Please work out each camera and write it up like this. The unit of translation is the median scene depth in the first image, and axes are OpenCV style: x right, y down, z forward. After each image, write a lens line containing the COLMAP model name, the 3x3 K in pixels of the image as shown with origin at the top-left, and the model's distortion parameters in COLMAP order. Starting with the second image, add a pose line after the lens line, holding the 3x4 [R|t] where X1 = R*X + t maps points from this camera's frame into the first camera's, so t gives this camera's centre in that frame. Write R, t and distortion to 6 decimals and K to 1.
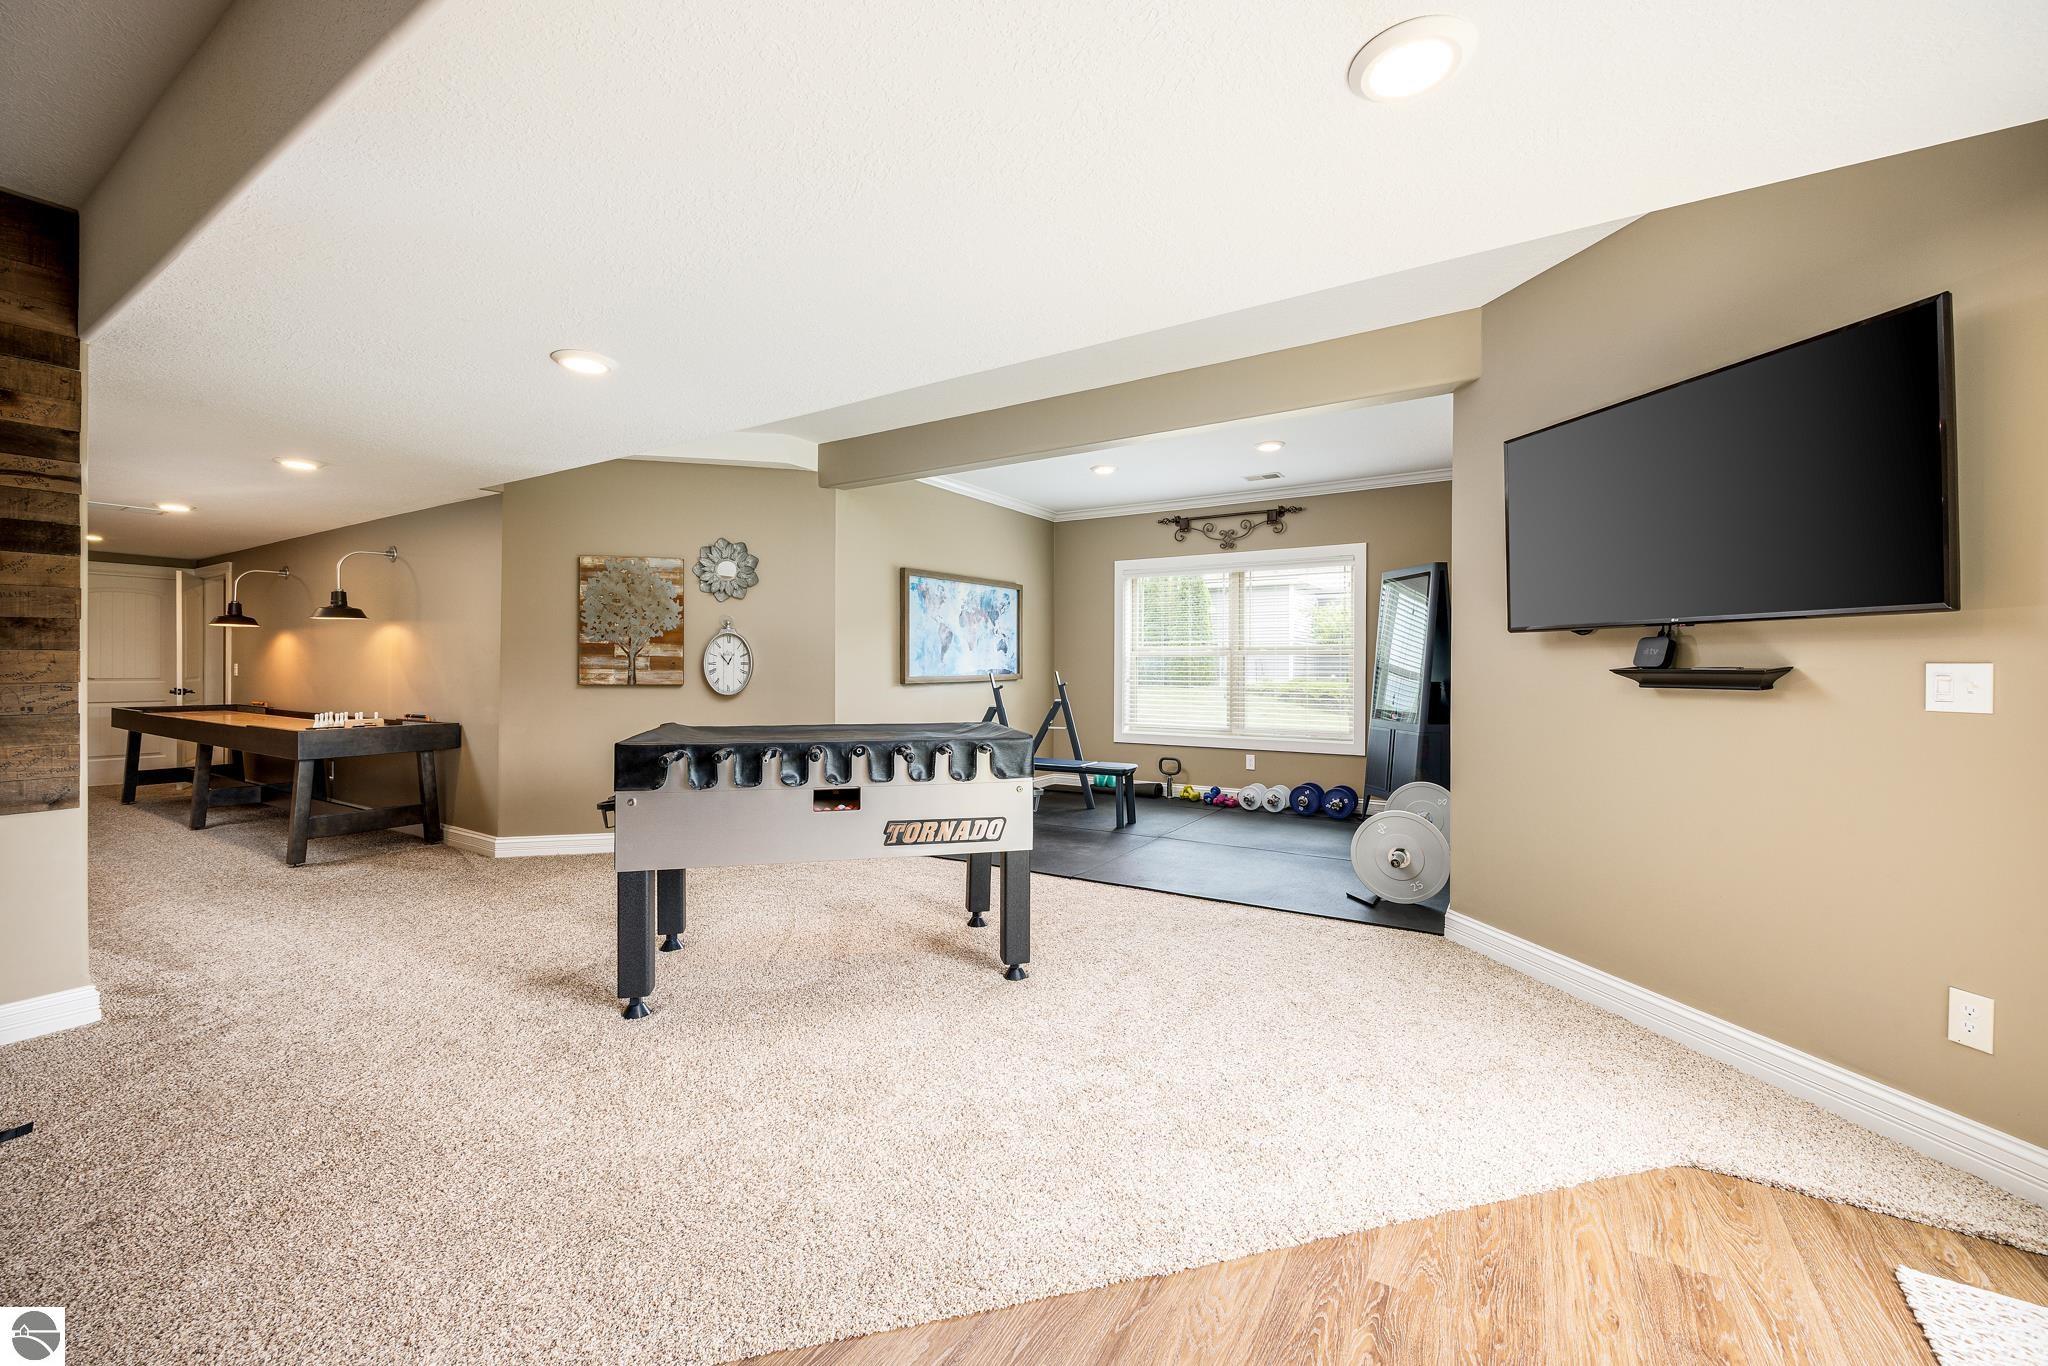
lens RADIAL K [[791.8, 0, 1033.9], [0, 791.8, 675.6], [0, 0, 1]] dist [-0.001590, -0.000081]
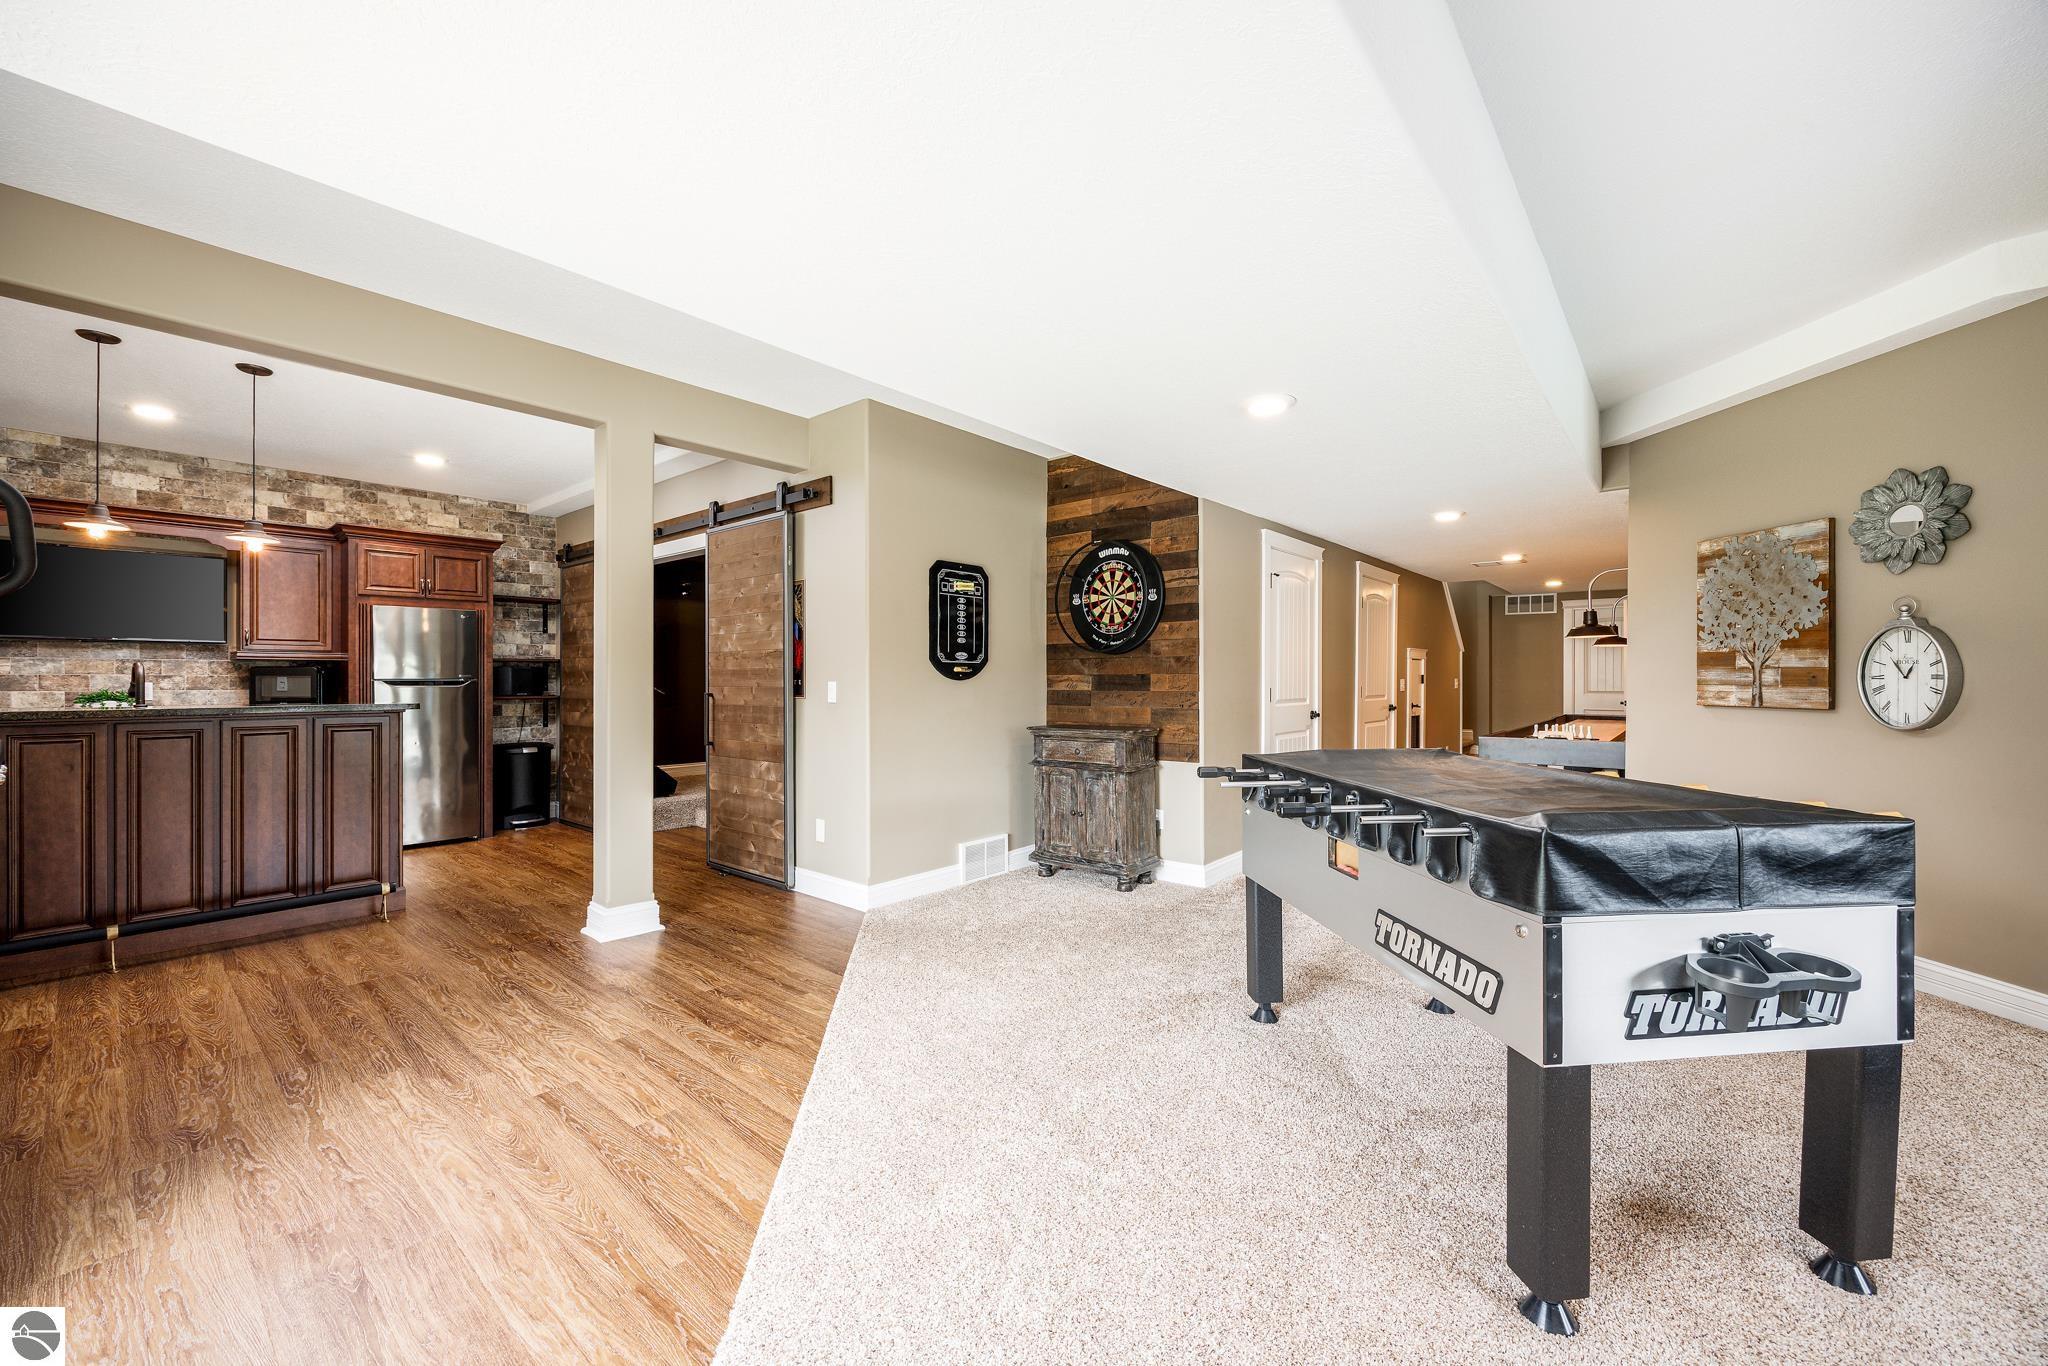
lens RADIAL K [[791.8, 0, 1033.9], [0, 791.8, 675.6], [0, 0, 1]] dist [-0.001590, -0.000081]
pose [[-0.145957, -0.009223, -0.989248, 0.302260], [-0.009847, 0.999921, -0.007870, -0.005214], [0.989242, 0.008592, -0.146036, 0.450180]]
